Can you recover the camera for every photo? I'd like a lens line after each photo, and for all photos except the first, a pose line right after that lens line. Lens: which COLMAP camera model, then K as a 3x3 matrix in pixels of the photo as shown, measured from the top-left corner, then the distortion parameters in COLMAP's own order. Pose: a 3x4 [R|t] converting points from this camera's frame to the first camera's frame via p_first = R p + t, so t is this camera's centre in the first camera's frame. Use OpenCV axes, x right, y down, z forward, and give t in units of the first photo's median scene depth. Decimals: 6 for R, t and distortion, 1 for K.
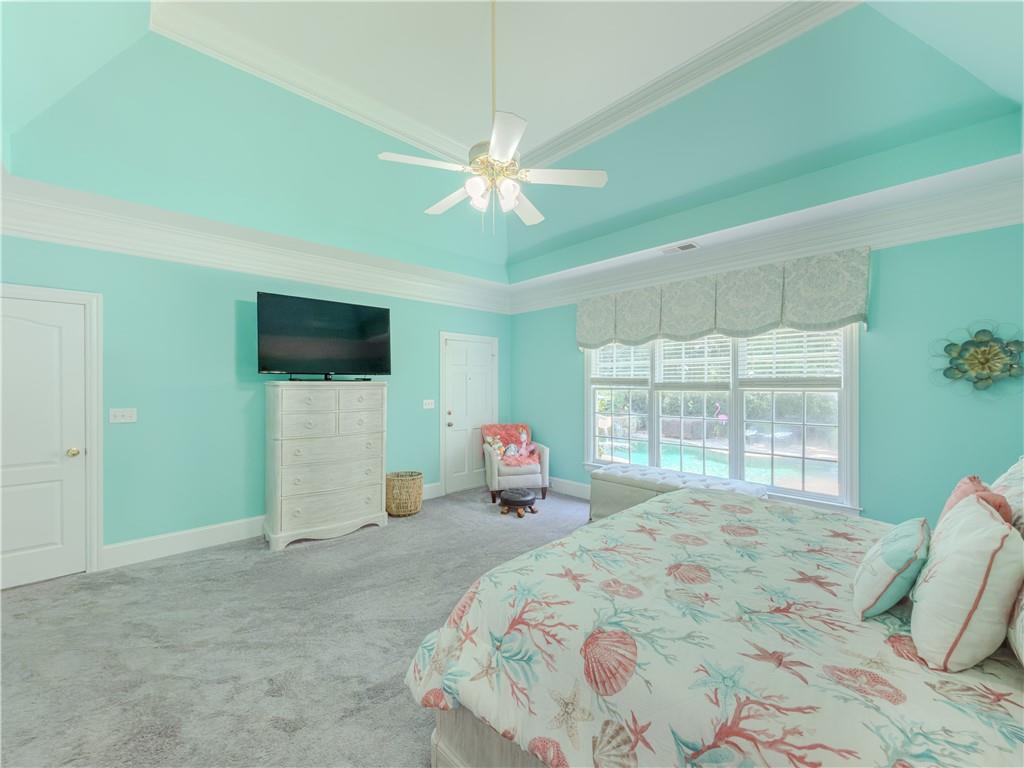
lens RADIAL K [[416.4, 0, 514.4], [0, 416.4, 385.4], [0, 0, 1]] dist [0.002027, 0.000456]
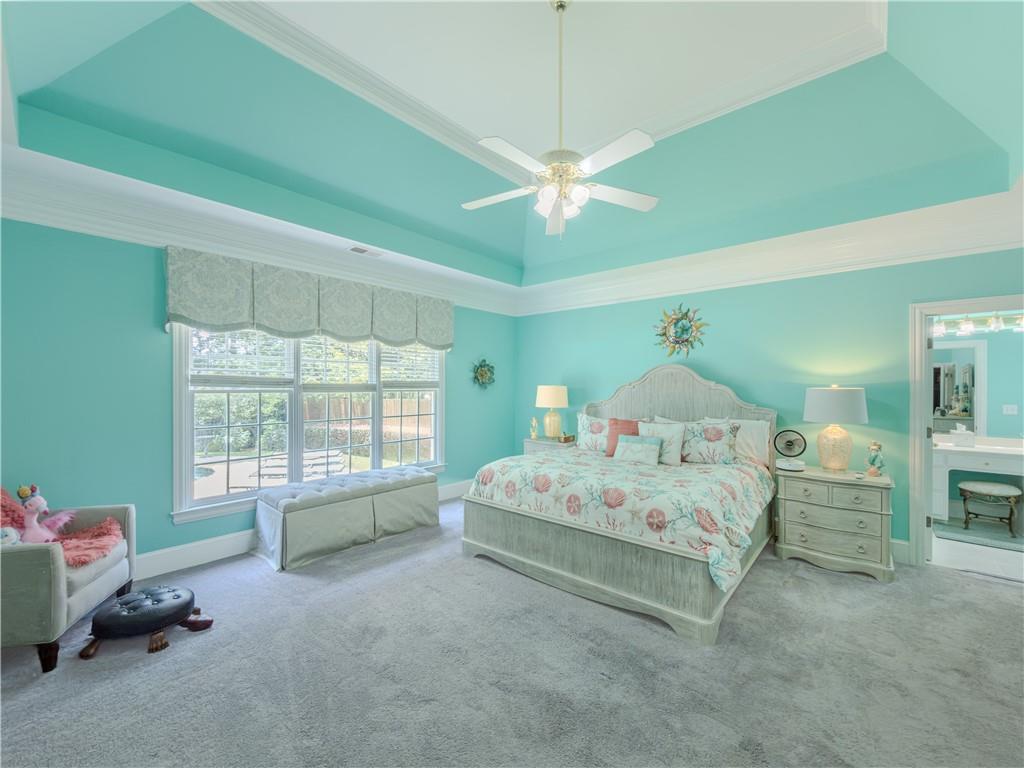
lens RADIAL K [[416.4, 0, 514.4], [0, 416.4, 385.4], [0, 0, 1]] dist [0.002027, 0.000456]
pose [[-0.094890, 0.001008, 0.995487, -0.629621], [-0.002145, 0.999997, -0.001217, -0.003017], [-0.995485, -0.002251, -0.094887, 0.714946]]
